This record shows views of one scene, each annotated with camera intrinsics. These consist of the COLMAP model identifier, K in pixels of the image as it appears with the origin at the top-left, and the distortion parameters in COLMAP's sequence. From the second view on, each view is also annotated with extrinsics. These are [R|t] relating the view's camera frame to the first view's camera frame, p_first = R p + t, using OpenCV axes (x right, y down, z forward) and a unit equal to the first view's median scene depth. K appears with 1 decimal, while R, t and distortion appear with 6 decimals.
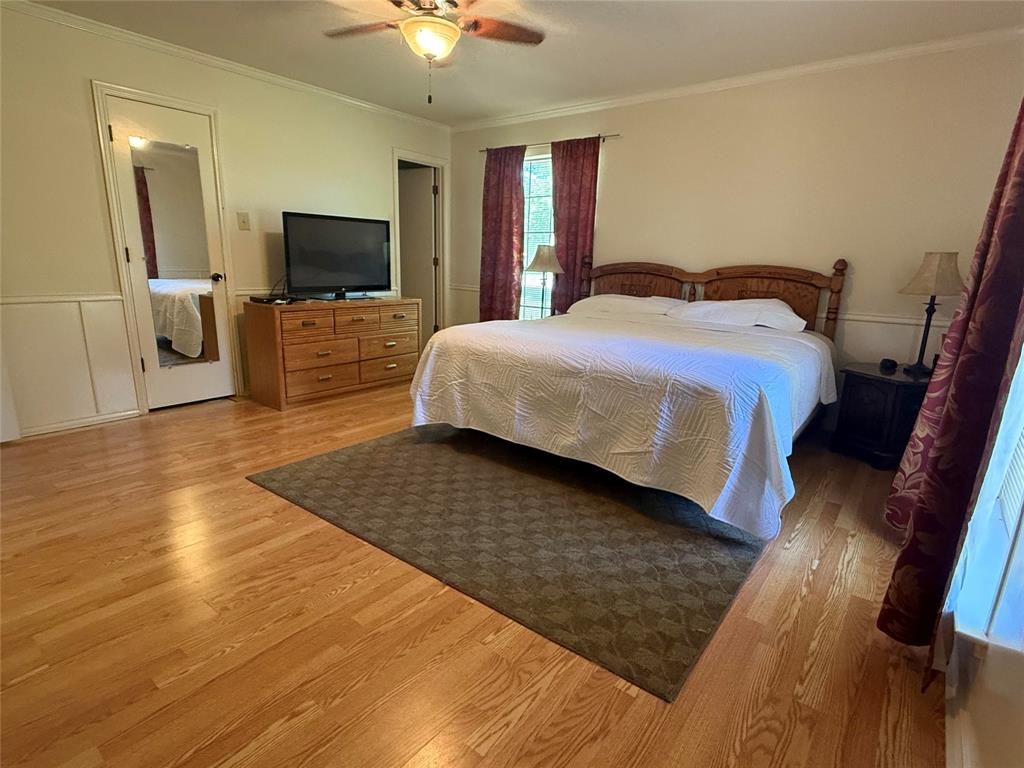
lens RADIAL K [[528.2, 0, 512.0], [0, 528.2, 384.0], [0, 0, 1]] dist [0.001506, 0.000143]
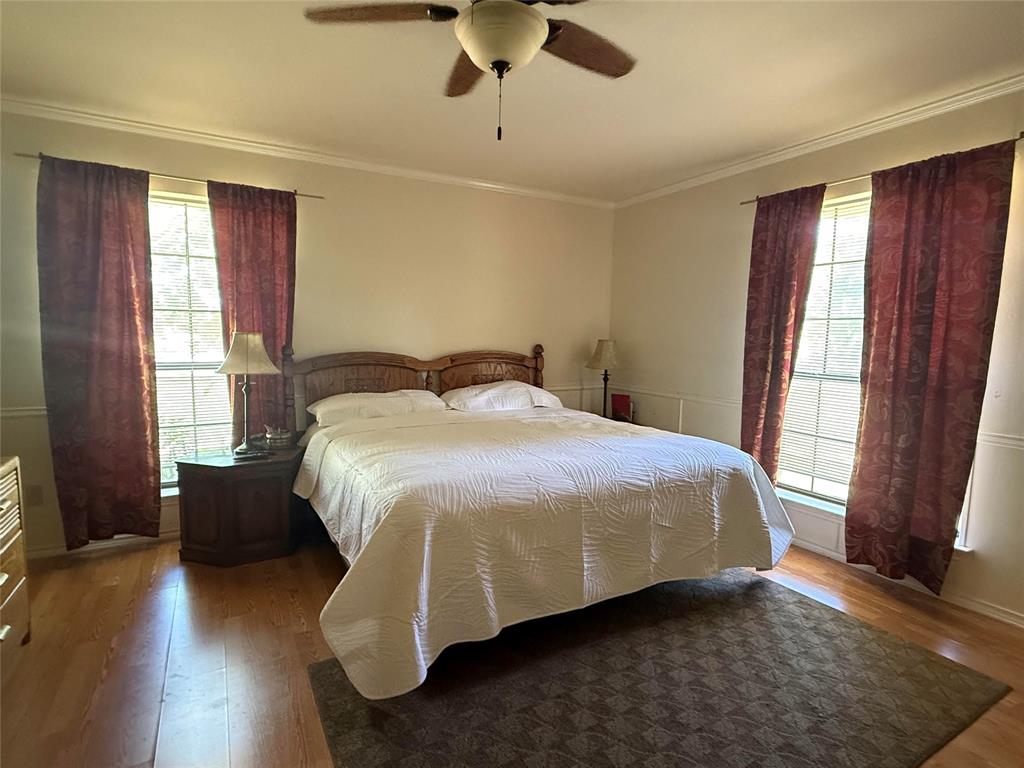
lens RADIAL K [[528.9, 0, 512.1], [0, 528.9, 381.7], [0, 0, 1]] dist [0.000081, 0.001482]
pose [[0.383475, -0.106585, 0.917380, -0.792363], [0.207978, 0.977770, 0.026664, -0.283090], [-0.899829, 0.180570, 0.397118, 0.833837]]
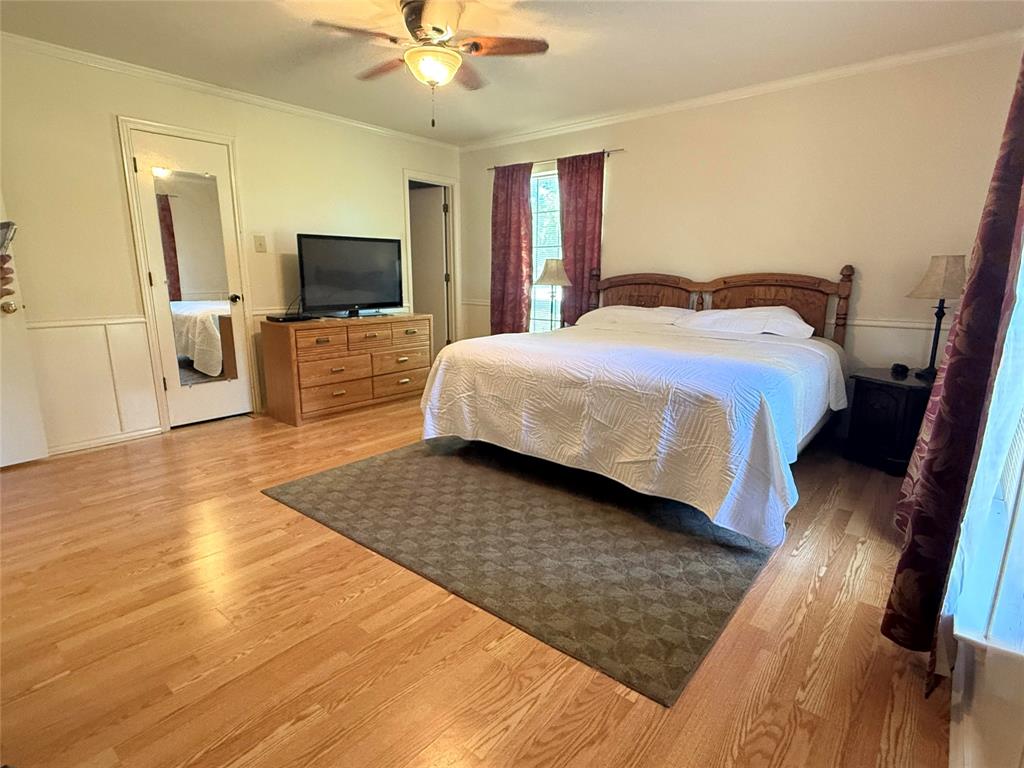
lens RADIAL K [[528.9, 0, 512.1], [0, 528.9, 381.7], [0, 0, 1]] dist [0.000081, 0.001482]
pose [[0.999260, -0.019043, -0.033430, 0.025711], [0.018039, 0.999384, -0.030089, 0.003830], [0.033982, 0.029464, 0.998988, -0.020165]]
